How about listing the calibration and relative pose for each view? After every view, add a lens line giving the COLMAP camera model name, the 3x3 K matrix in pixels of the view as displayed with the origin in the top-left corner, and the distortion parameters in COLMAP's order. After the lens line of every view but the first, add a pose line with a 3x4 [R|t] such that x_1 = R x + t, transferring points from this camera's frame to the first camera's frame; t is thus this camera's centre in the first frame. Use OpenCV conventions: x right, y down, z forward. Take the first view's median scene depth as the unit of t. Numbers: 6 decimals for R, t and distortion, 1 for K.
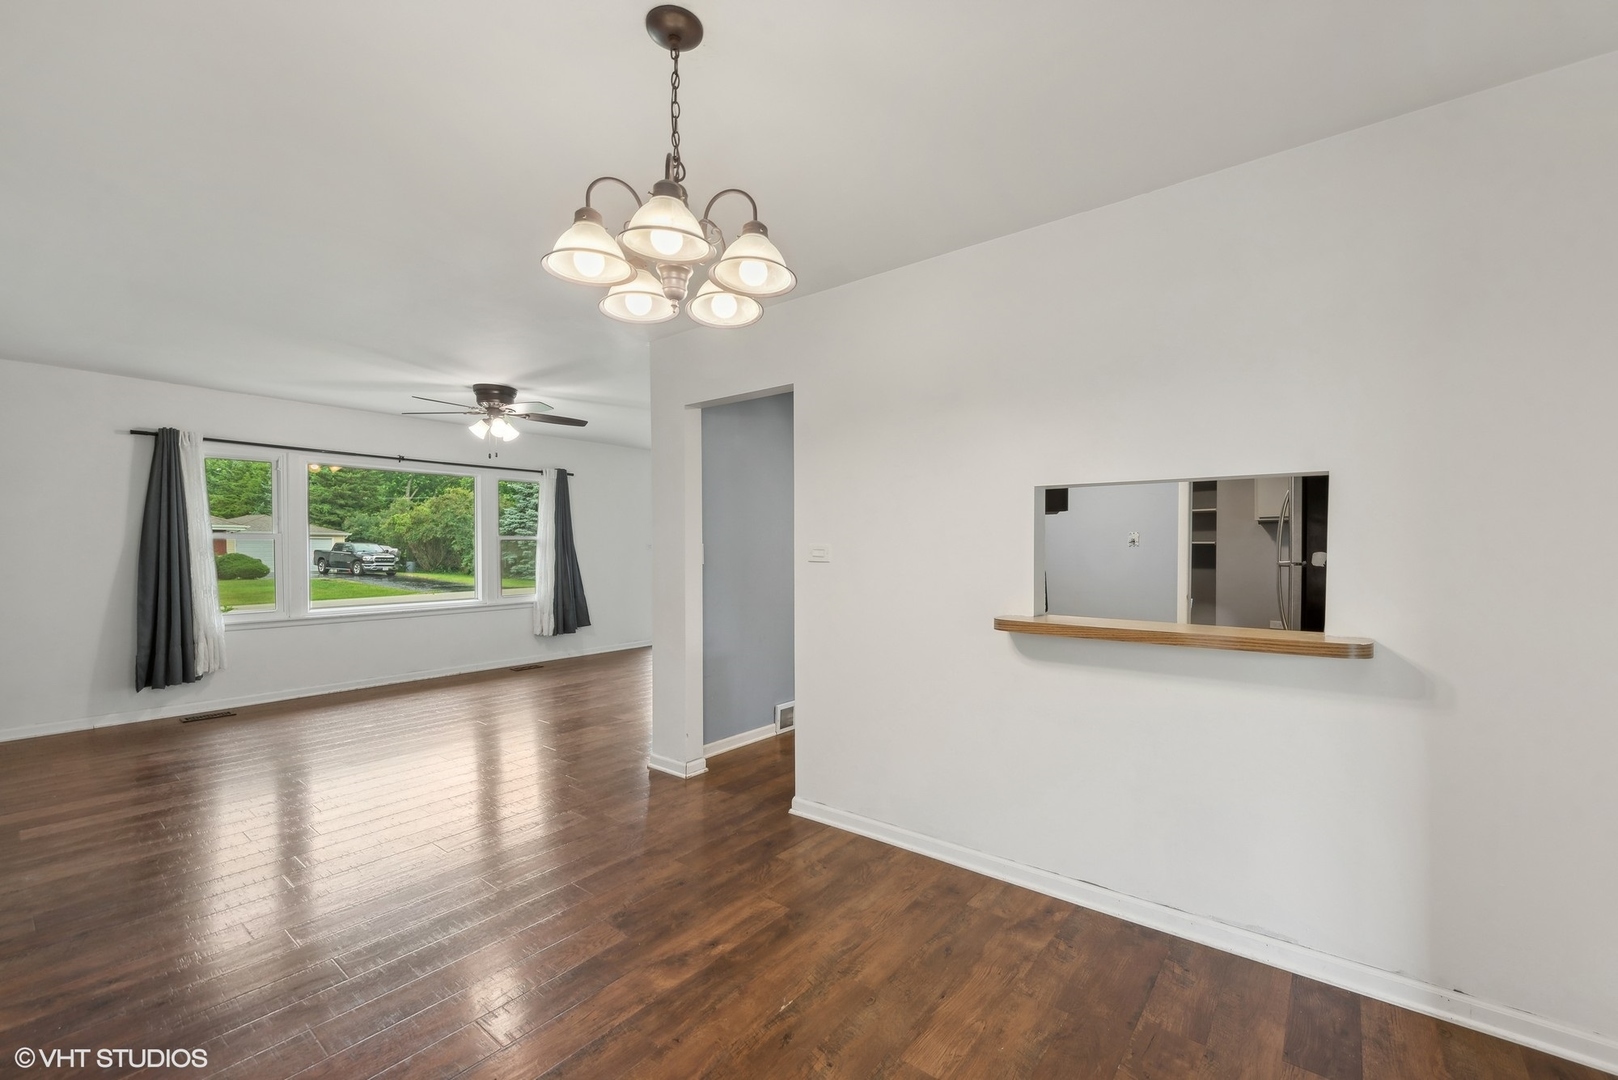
lens RADIAL K [[664.3, 0, 835.3], [0, 664.3, 553.1], [0, 0, 1]] dist [0.003599, -0.000441]
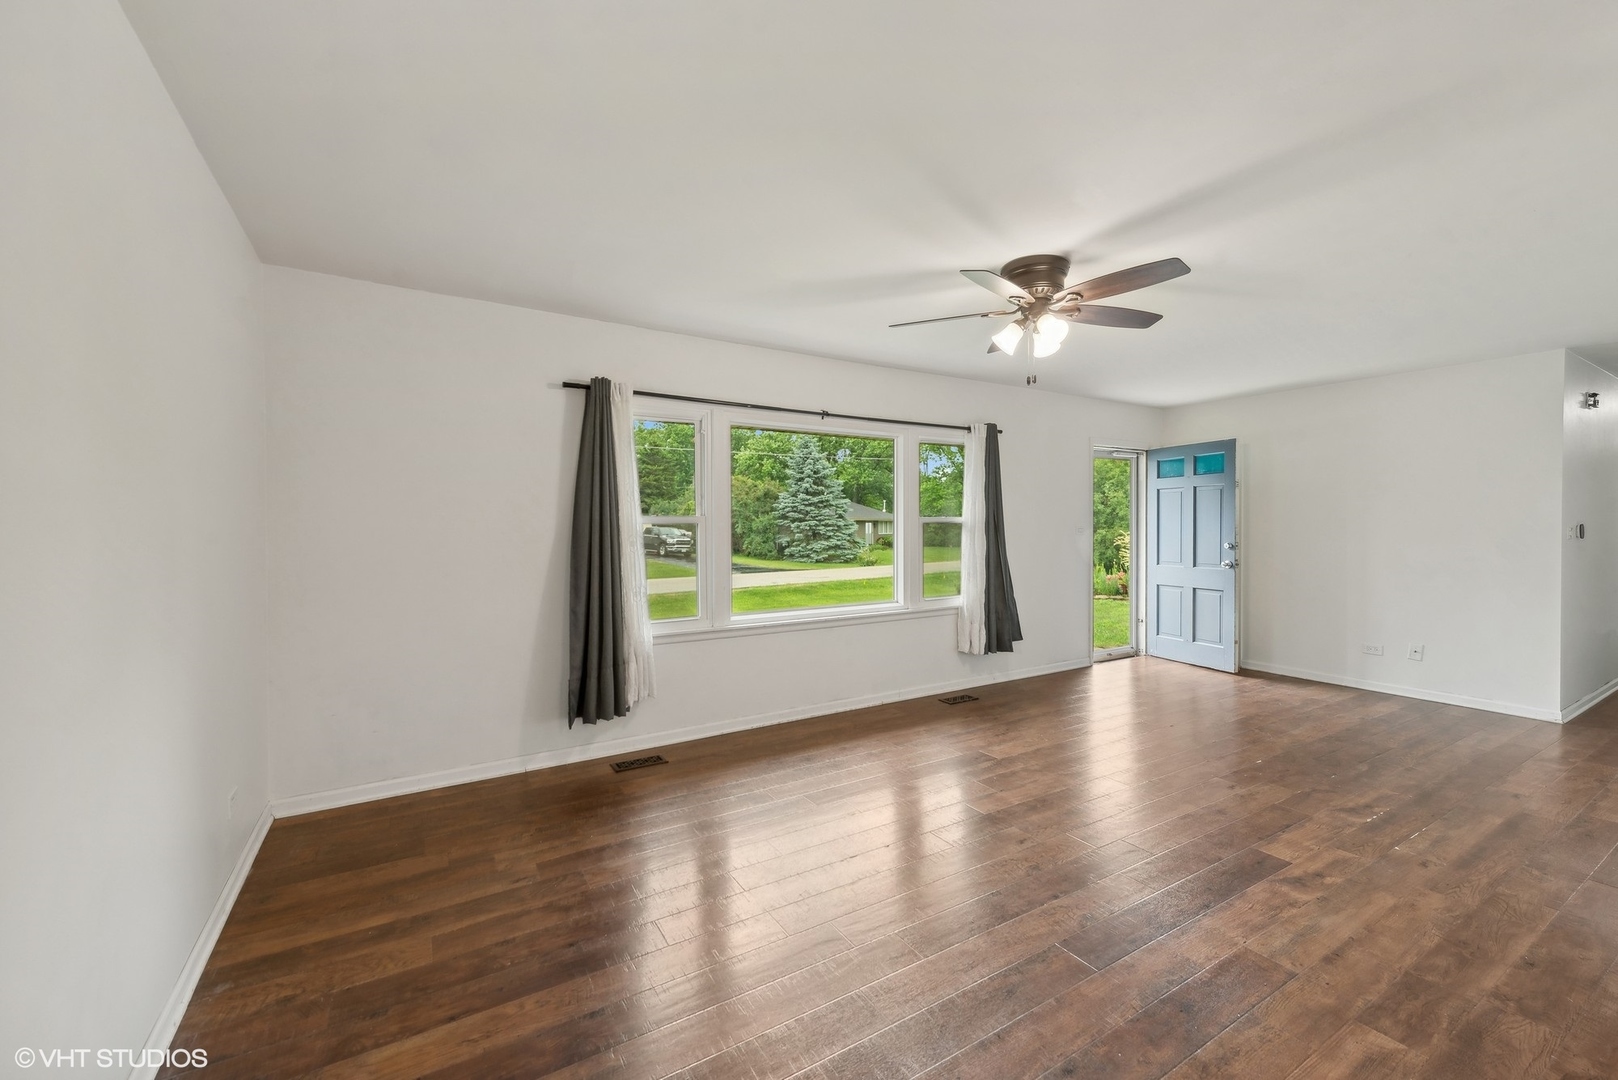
lens RADIAL K [[660.5, 0, 808.4], [0, 660.5, 528.1], [0, 0, 1]] dist [0.003690, -0.000146]
pose [[0.928097, -0.006114, -0.372287, -0.395932], [0.002286, 0.999940, -0.010724, -0.006927], [0.372331, 0.009102, 0.928056, 0.309757]]
